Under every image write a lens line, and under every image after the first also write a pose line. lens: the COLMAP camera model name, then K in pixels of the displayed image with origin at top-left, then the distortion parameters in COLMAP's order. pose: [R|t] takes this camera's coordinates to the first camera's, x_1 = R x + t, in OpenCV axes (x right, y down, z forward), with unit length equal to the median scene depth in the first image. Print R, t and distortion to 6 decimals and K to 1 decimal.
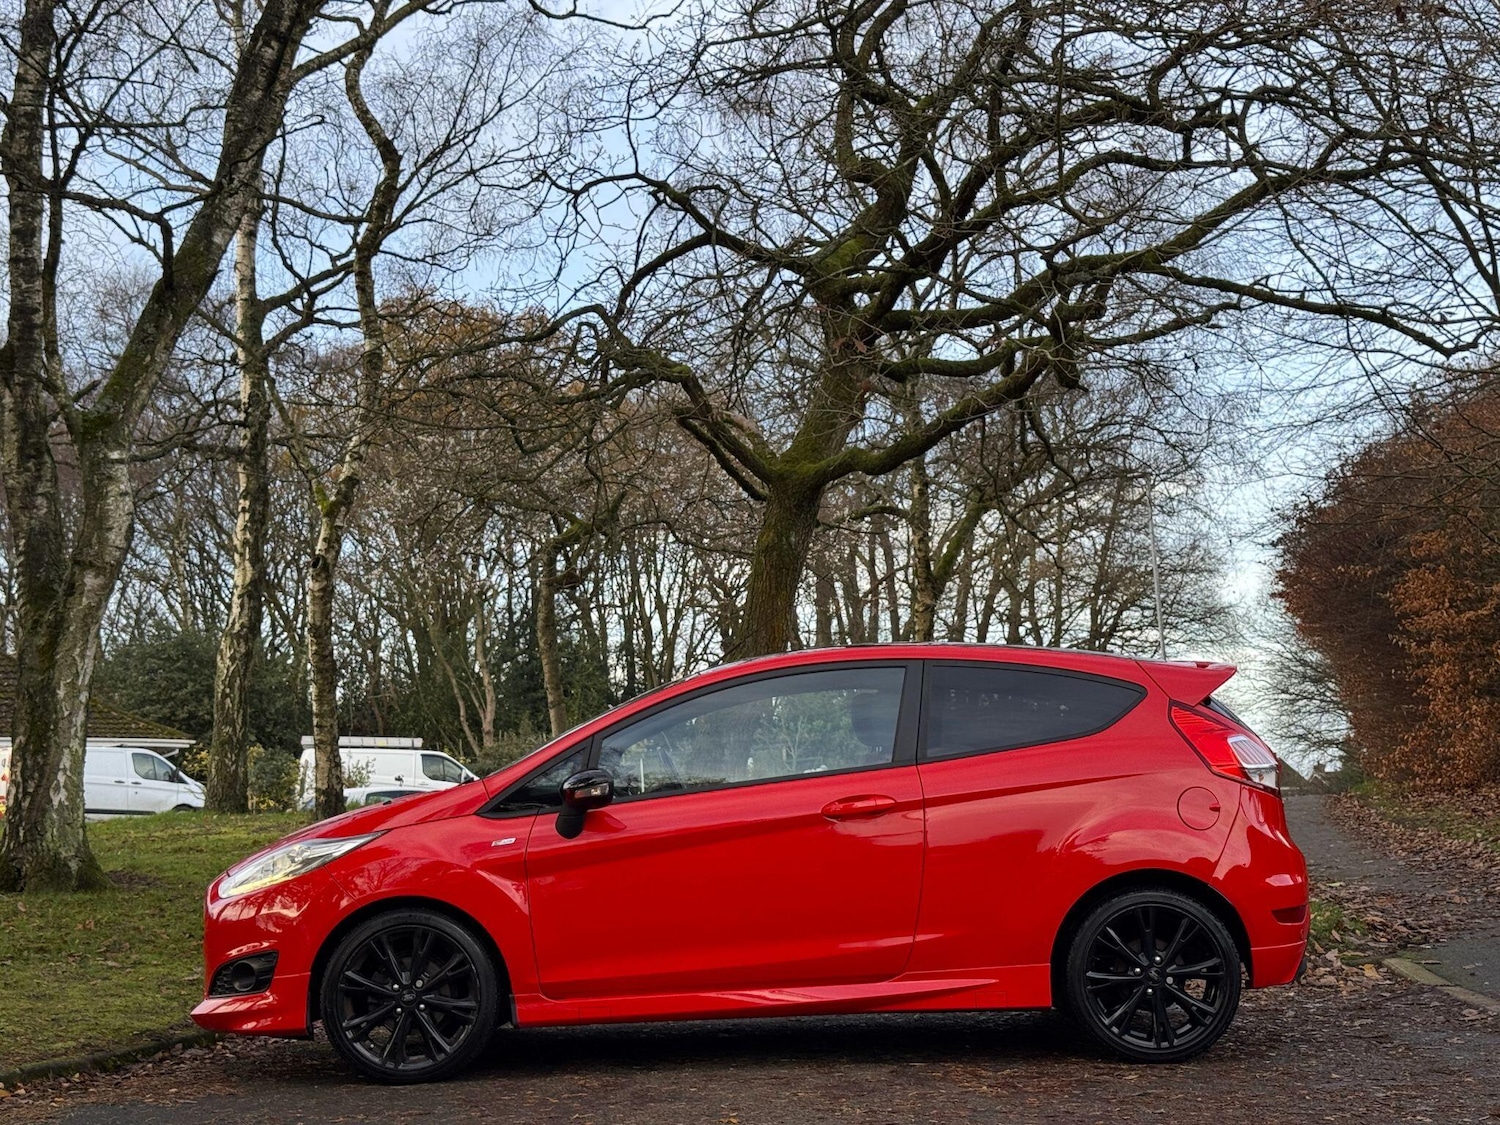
lens RADIAL K [[1989.8, 0, 755.1], [0, 1989.8, 574.9], [0, 0, 1]] dist [0.096819, 0.000000]
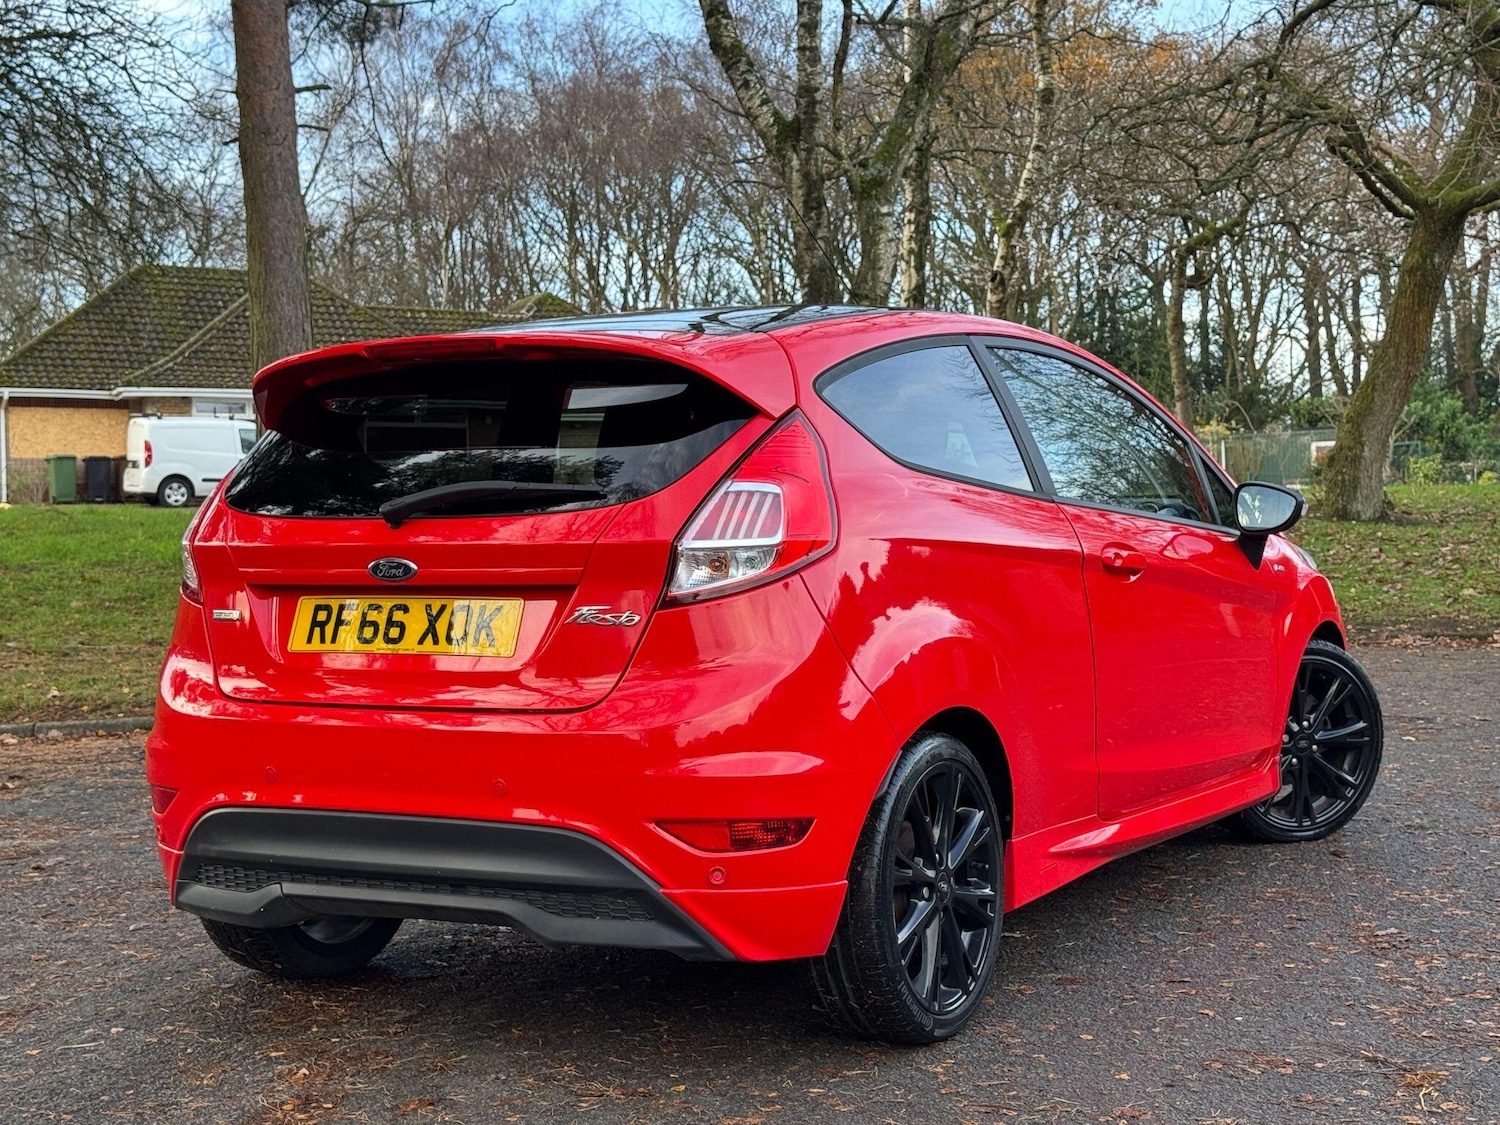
lens RADIAL K [[2423.3, 0, 714.1], [0, 2423.3, 582.2], [0, 0, 1]] dist [0.178529, 0.000000]
pose [[0.973162, 0.032923, -0.227756, -0.044368], [0.002753, 0.987977, 0.154576, -0.044517], [0.230106, -0.151055, 0.961371, -0.372047]]
